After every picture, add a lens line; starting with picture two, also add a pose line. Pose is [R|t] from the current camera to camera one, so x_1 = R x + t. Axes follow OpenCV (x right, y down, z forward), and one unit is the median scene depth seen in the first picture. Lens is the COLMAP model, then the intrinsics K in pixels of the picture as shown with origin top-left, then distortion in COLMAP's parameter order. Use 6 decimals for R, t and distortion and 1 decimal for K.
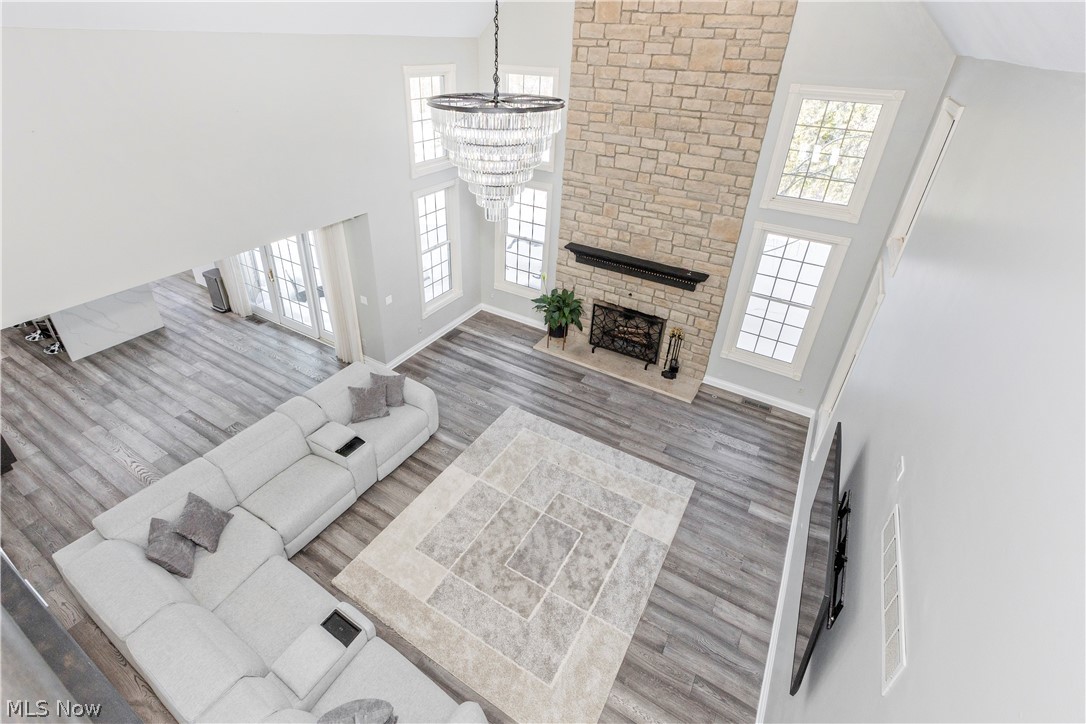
lens RADIAL K [[511.0, 0, 533.6], [0, 511.0, 337.3], [0, 0, 1]] dist [-0.000586, -0.000399]
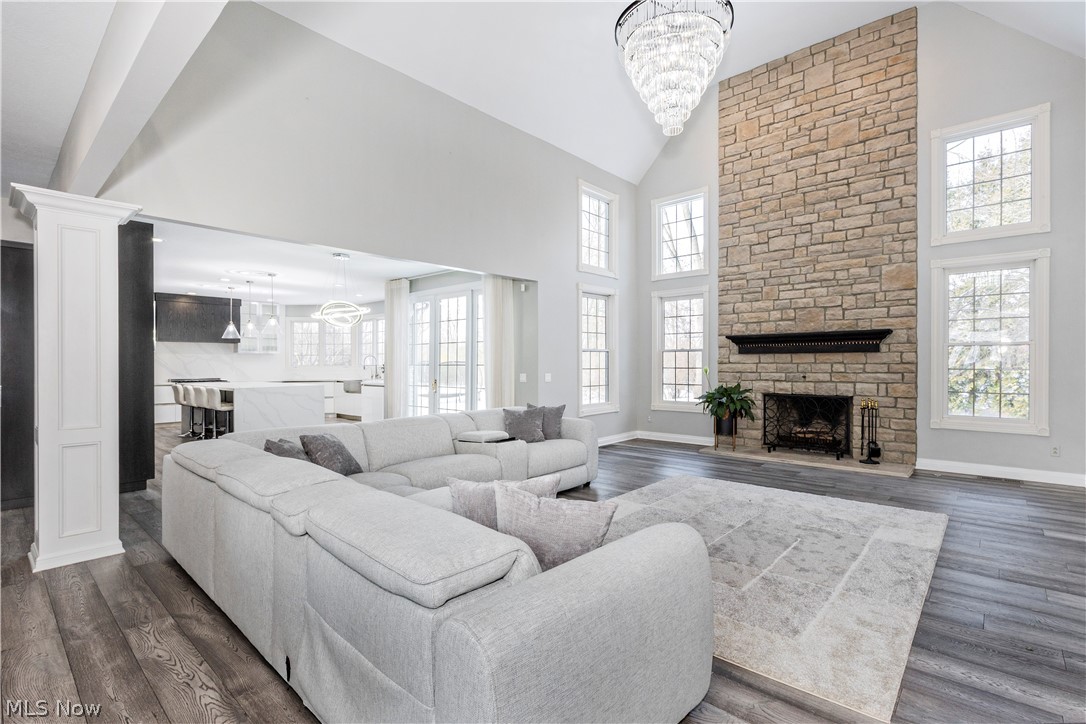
lens RADIAL K [[511.0, 0, 593.1], [0, 511.0, 379.2], [0, 0, 1]] dist [-0.000586, -0.000399]
pose [[0.989298, -0.042350, -0.139629, -0.062896], [-0.031910, 0.870991, -0.490262, 0.417423], [0.142378, 0.489470, 0.860318, 0.176679]]
